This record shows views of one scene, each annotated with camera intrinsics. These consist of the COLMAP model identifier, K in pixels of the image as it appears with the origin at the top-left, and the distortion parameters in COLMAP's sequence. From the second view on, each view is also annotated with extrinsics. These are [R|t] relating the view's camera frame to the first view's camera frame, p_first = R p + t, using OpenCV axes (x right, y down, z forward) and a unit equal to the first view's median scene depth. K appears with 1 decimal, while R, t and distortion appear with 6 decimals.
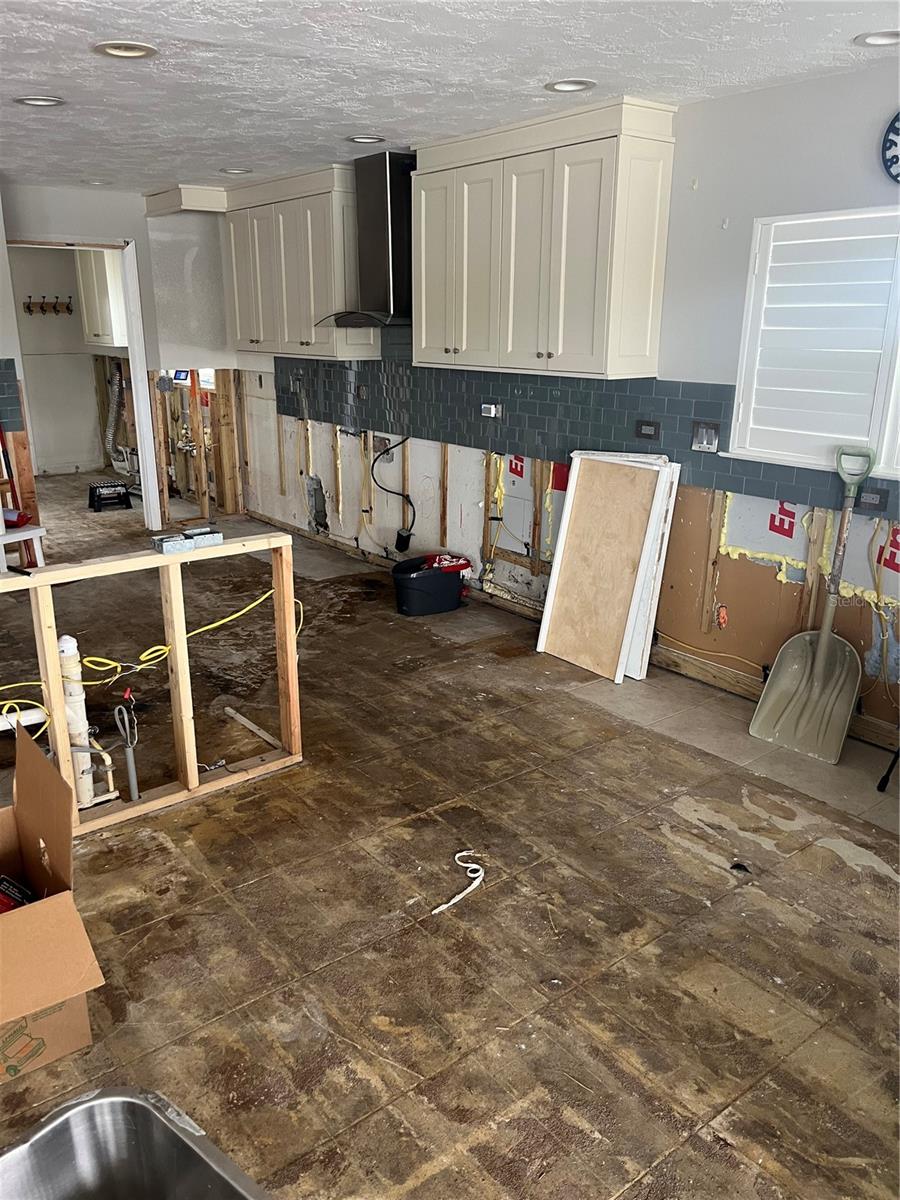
lens RADIAL K [[902.3, 0, 450.0], [0, 902.3, 600.0], [0, 0, 1]] dist [0.006703, -0.005730]
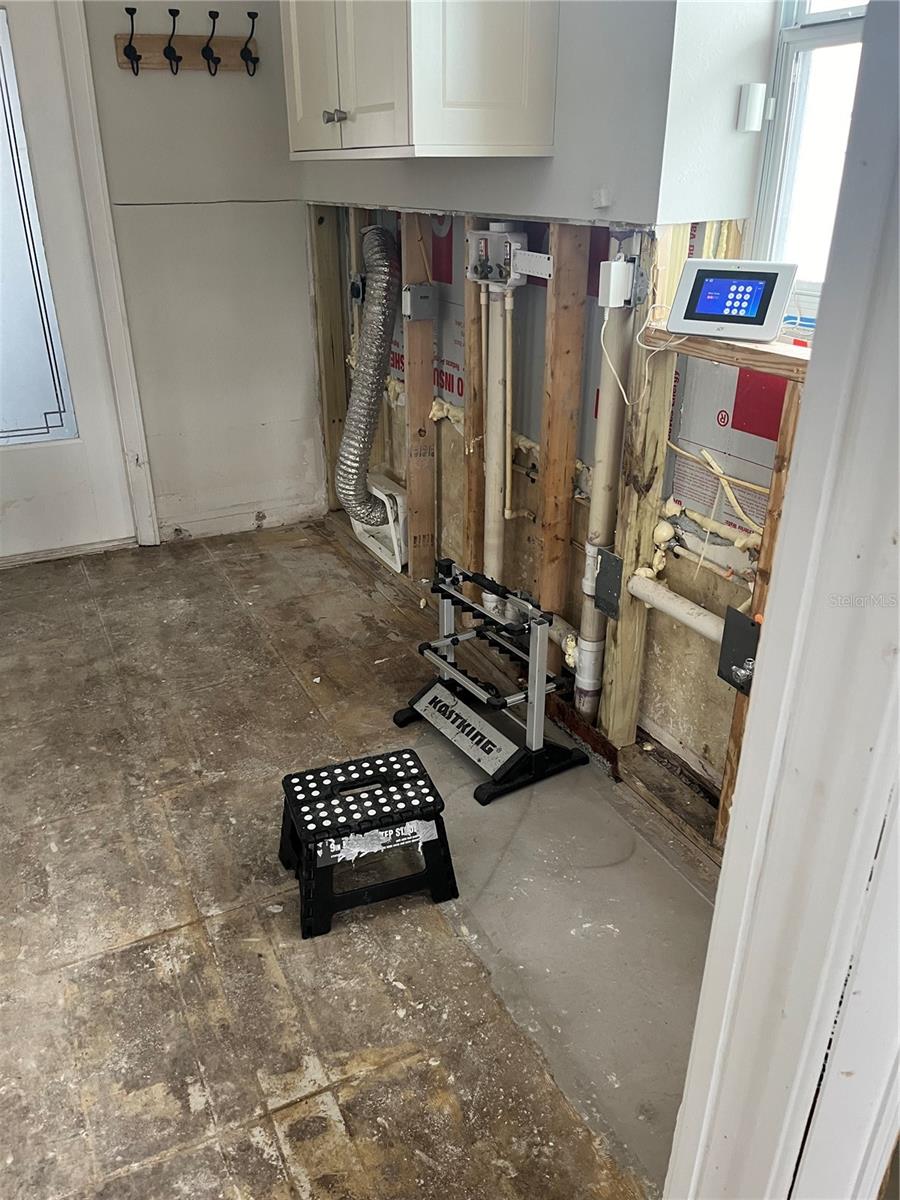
lens RADIAL K [[902.3, 0, 450.0], [0, 902.3, 600.0], [0, 0, 1]] dist [0.006703, -0.005730]
pose [[0.977698, 0.084981, -0.192053, -0.272742], [-0.058887, 0.988720, 0.137713, -0.178595], [0.201590, -0.123332, 0.971674, 0.677521]]
